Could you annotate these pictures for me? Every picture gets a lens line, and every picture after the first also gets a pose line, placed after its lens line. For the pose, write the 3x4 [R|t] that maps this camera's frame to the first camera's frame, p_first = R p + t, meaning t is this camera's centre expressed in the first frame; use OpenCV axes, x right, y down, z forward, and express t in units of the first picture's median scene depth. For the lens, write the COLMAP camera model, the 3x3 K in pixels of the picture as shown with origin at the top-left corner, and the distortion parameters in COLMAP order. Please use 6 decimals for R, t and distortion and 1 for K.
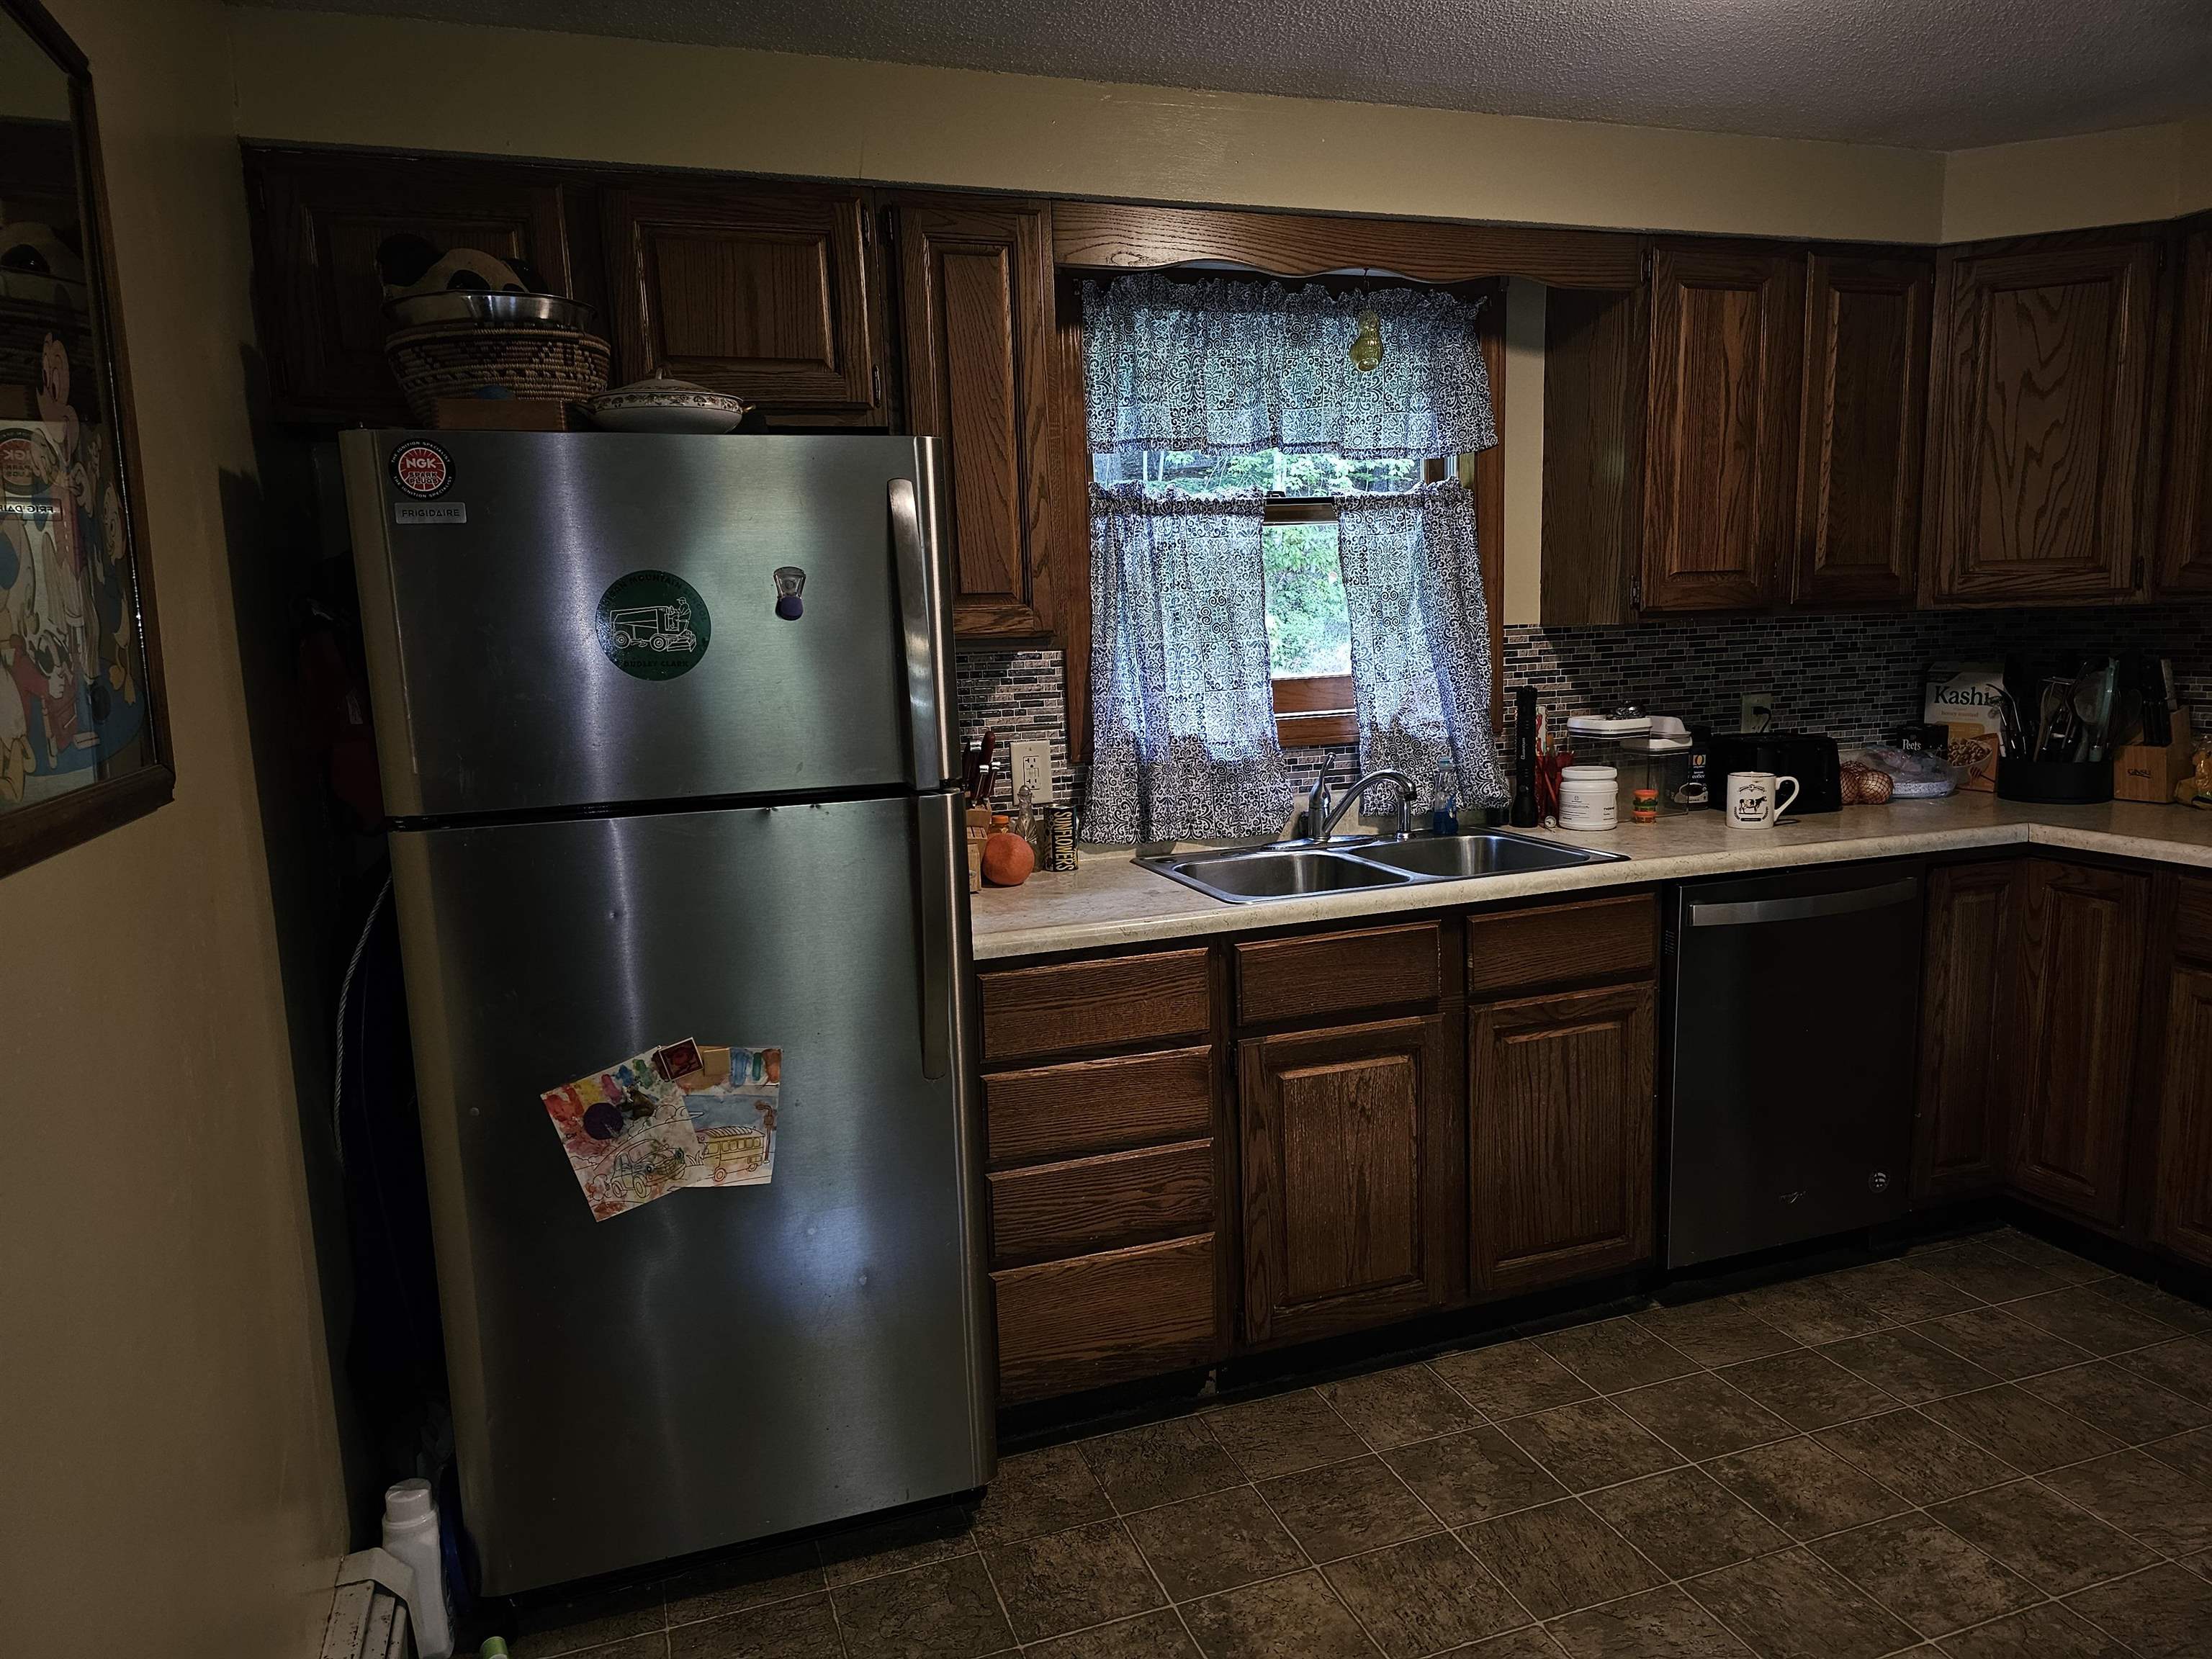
lens RADIAL K [[1545.6, 0, 1148.6], [0, 1545.6, 897.8], [0, 0, 1]] dist [0.095864, -0.142132]
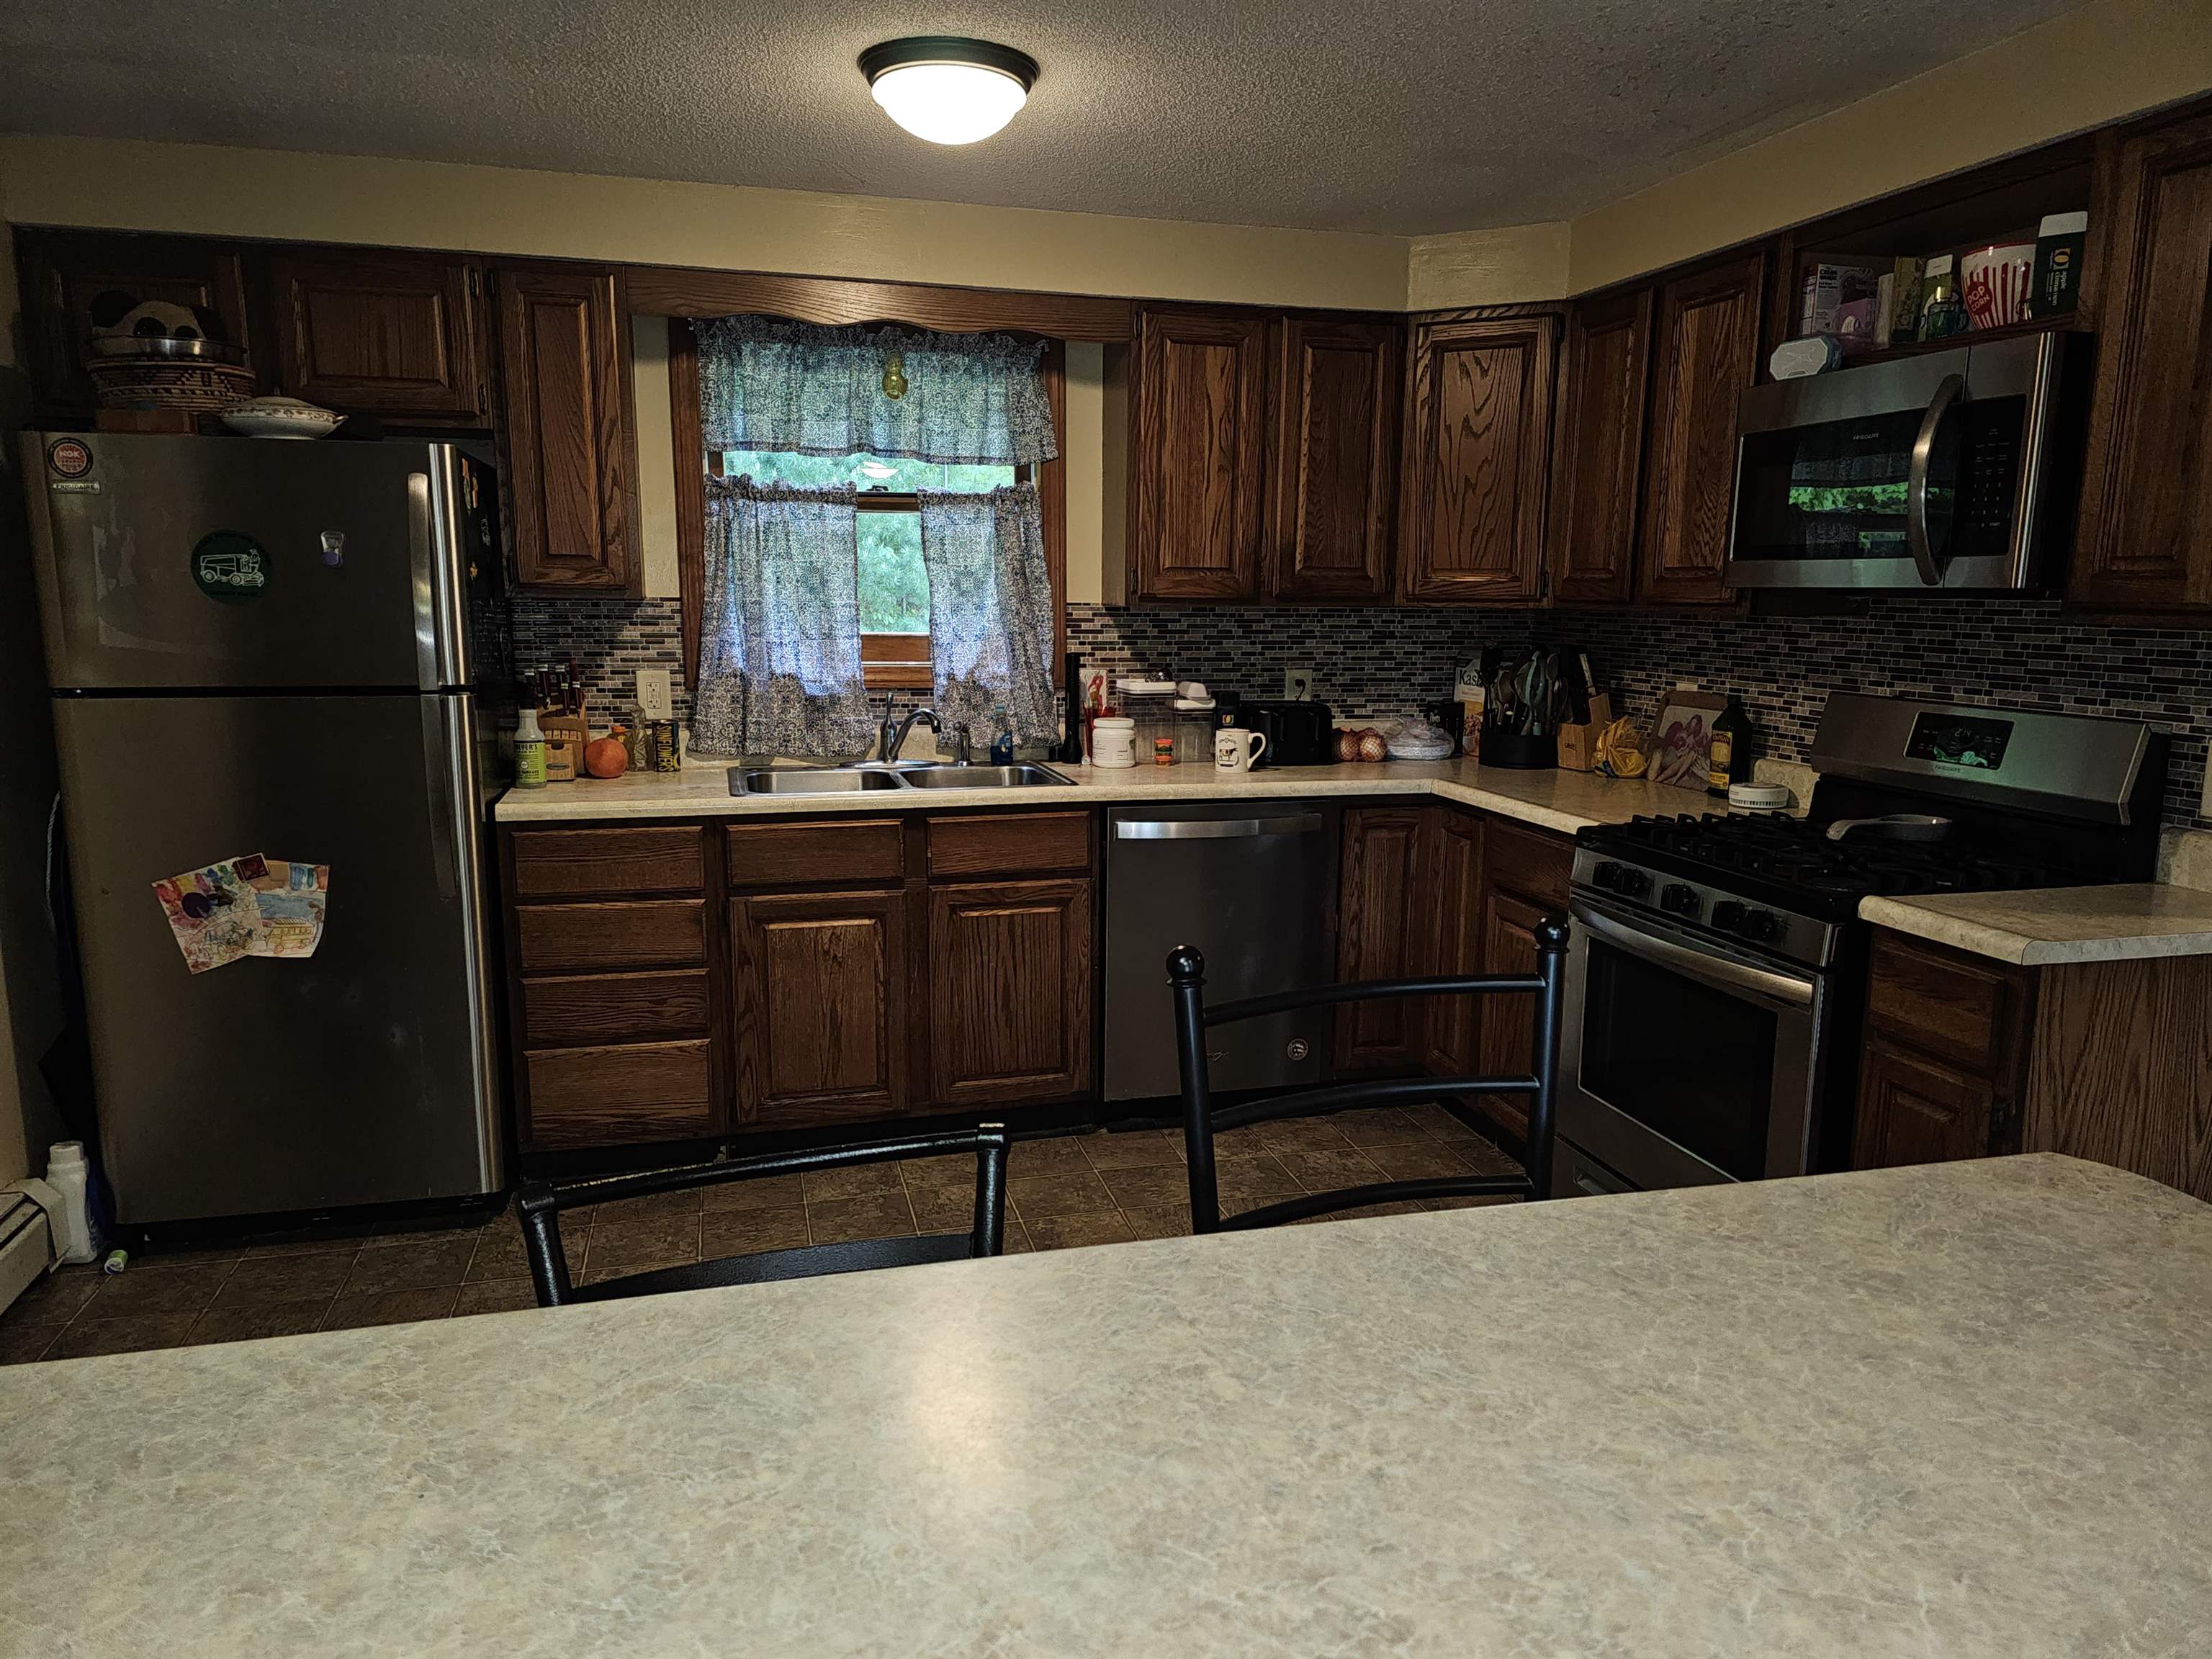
lens RADIAL K [[1545.6, 0, 1148.6], [0, 1545.6, 897.8], [0, 0, 1]] dist [0.095864, -0.142132]
pose [[0.996197, 0.058945, -0.064162, 0.421000], [-0.057559, 0.998072, 0.023241, 0.033339], [0.065408, -0.019460, 0.997669, -0.272905]]
